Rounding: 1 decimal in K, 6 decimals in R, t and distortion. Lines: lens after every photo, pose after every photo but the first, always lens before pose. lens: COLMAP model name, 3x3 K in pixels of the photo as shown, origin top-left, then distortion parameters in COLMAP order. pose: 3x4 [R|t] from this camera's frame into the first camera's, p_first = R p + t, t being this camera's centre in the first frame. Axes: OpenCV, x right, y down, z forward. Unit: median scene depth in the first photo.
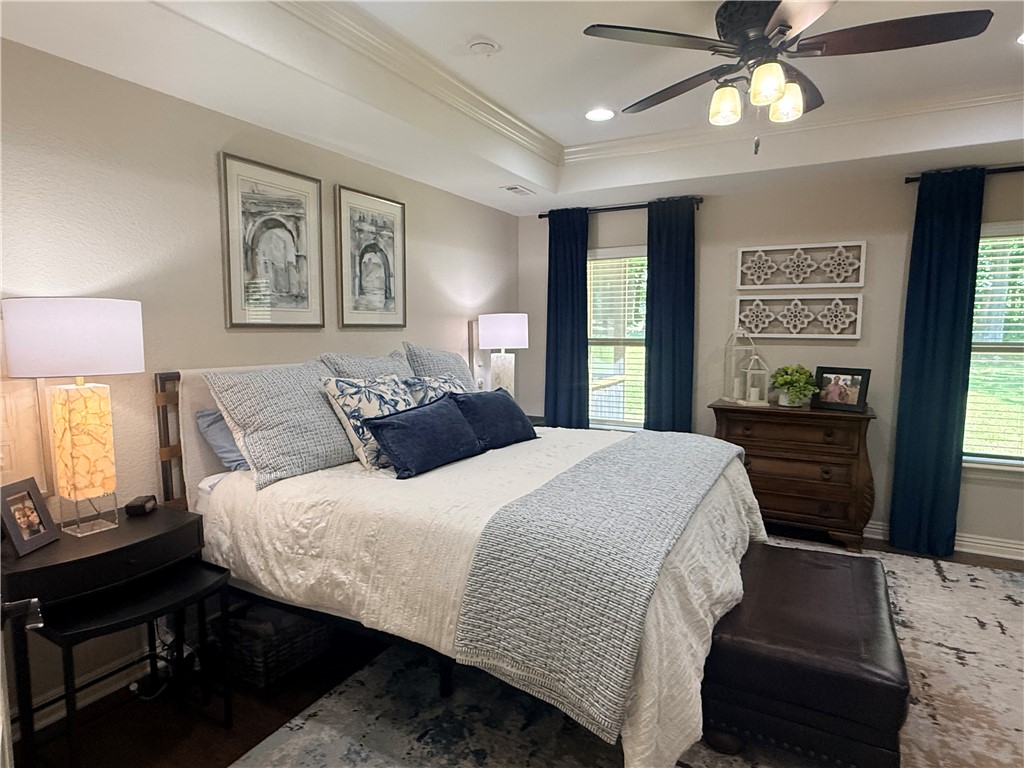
lens RADIAL K [[590.8, 0, 505.6], [0, 590.8, 379.8], [0, 0, 1]] dist [0.000542, 0.000261]
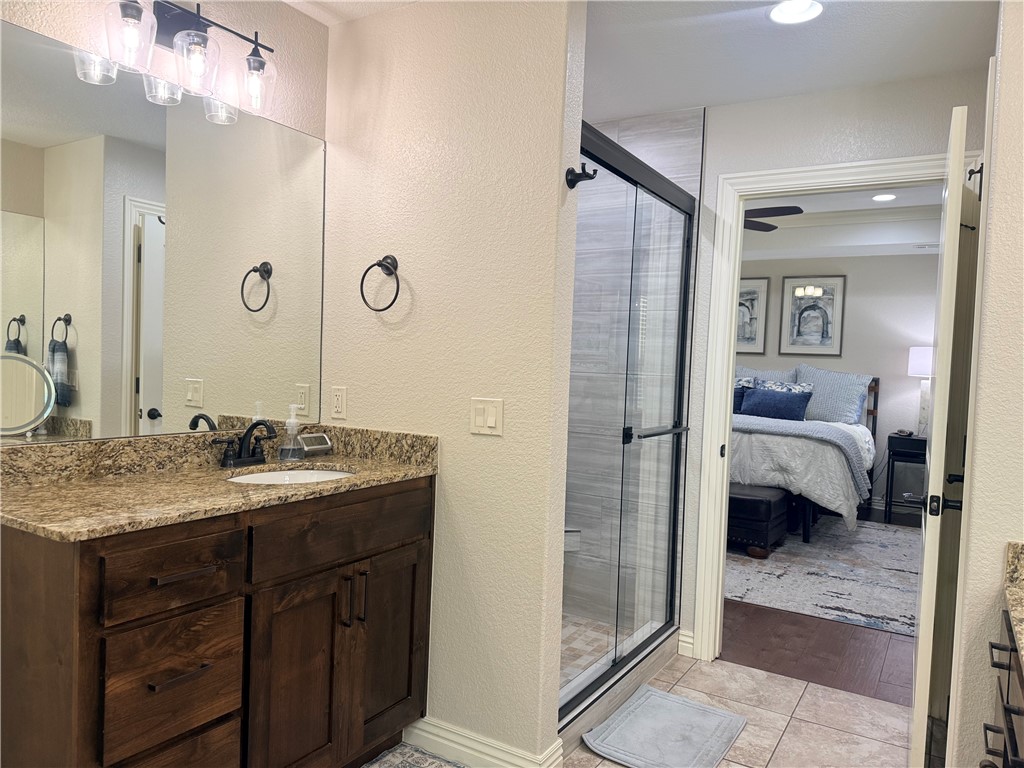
lens RADIAL K [[737.0, 0, 512.0], [0, 737.0, 384.0], [0, 0, 1]] dist [0.076214, -0.105333]
pose [[-0.043569, 0.031145, -0.998565, 1.958773], [-0.126564, 0.991289, 0.036440, 0.018048], [0.991001, 0.127970, -0.039247, 0.295072]]
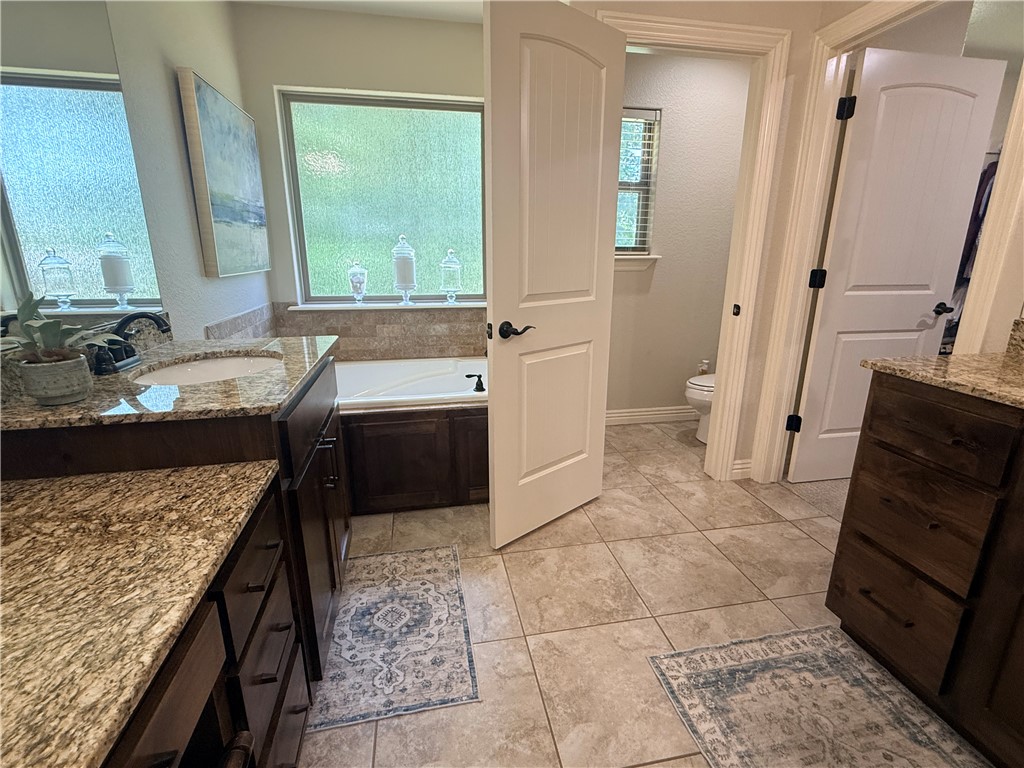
lens RADIAL K [[482.2, 0, 512.0], [0, 482.2, 384.0], [0, 0, 1]] dist [0.000864, 0.000216]
pose [[-0.640496, -0.204392, 0.740262, 1.422320], [0.064772, 0.946119, 0.317274, 0.018577], [-0.765225, 0.251161, -0.592747, 0.521913]]
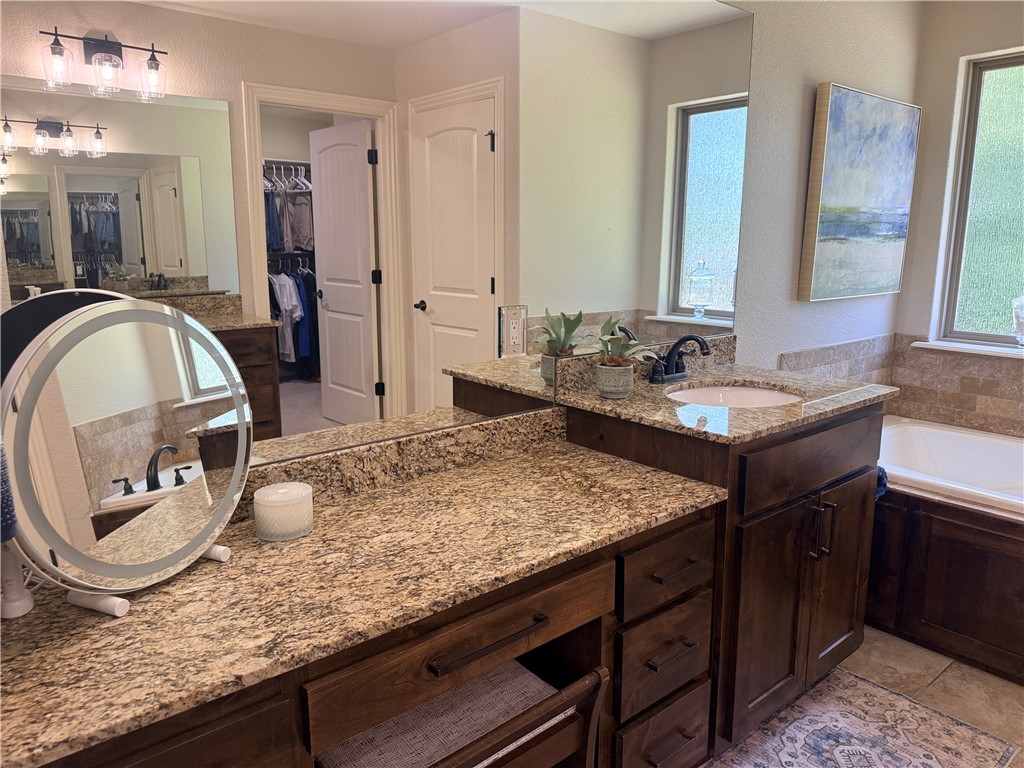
lens RADIAL K [[737.0, 0, 512.0], [0, 737.0, 384.0], [0, 0, 1]] dist [0.076214, -0.105333]
pose [[0.373508, -0.177789, 0.910430, 1.244659], [0.077530, 0.984011, 0.160350, -0.007235], [-0.924381, 0.010693, 0.381320, 0.408678]]
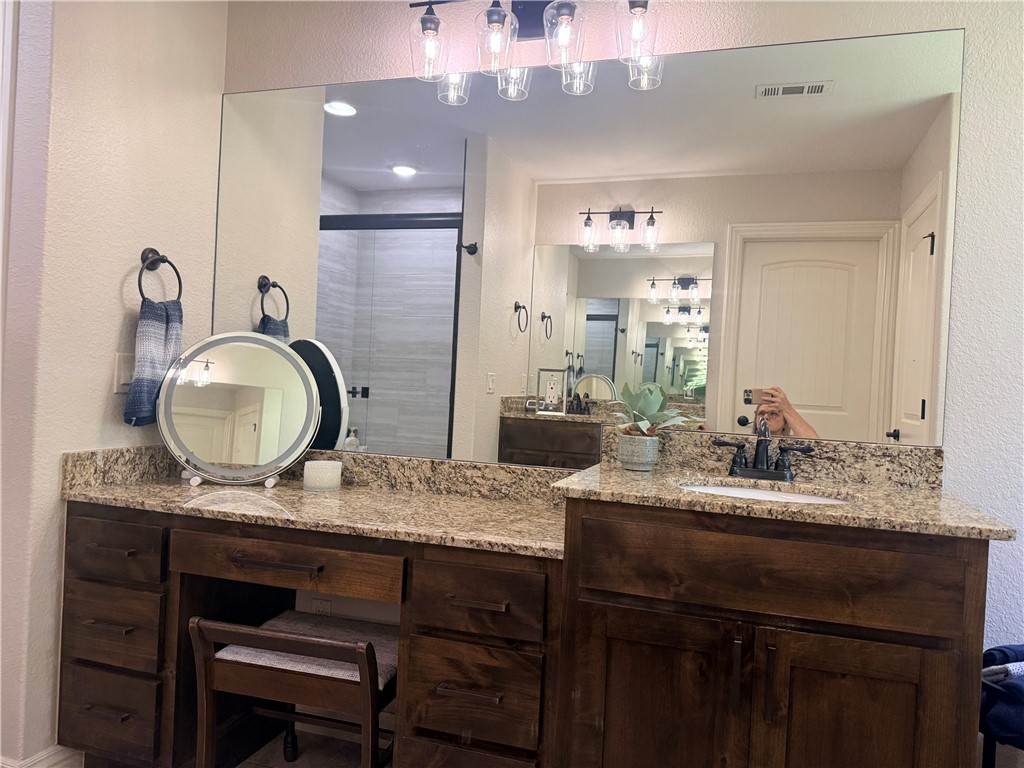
lens RADIAL K [[737.0, 0, 512.0], [0, 737.0, 384.0], [0, 0, 1]] dist [0.076214, -0.105333]
pose [[0.984829, 0.048234, 0.166689, 1.627918], [-0.035416, 0.996242, -0.079036, 0.088661], [-0.169874, 0.071933, 0.982837, 0.005759]]
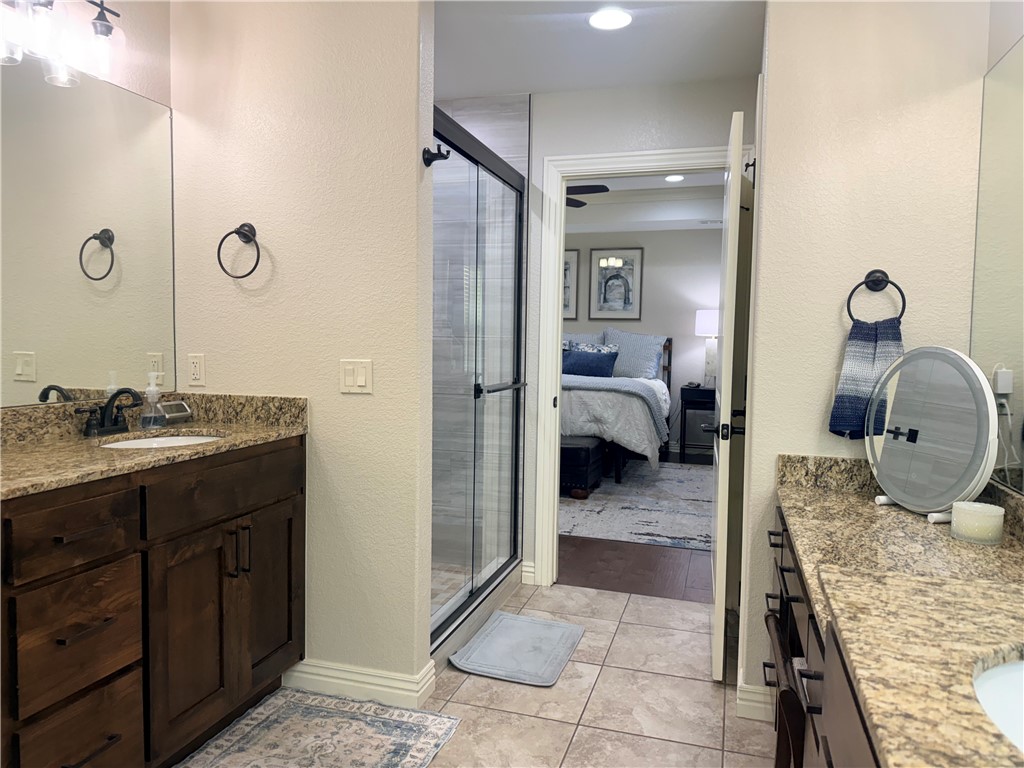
lens RADIAL K [[731.1, 0, 507.8], [0, 731.1, 374.9], [0, 0, 1]] dist [0.112121, -0.129479]
pose [[0.201446, 0.056101, -0.977892, 2.032571], [-0.101688, 0.994162, 0.036087, 0.032654], [0.974207, 0.092170, 0.205975, 0.243499]]
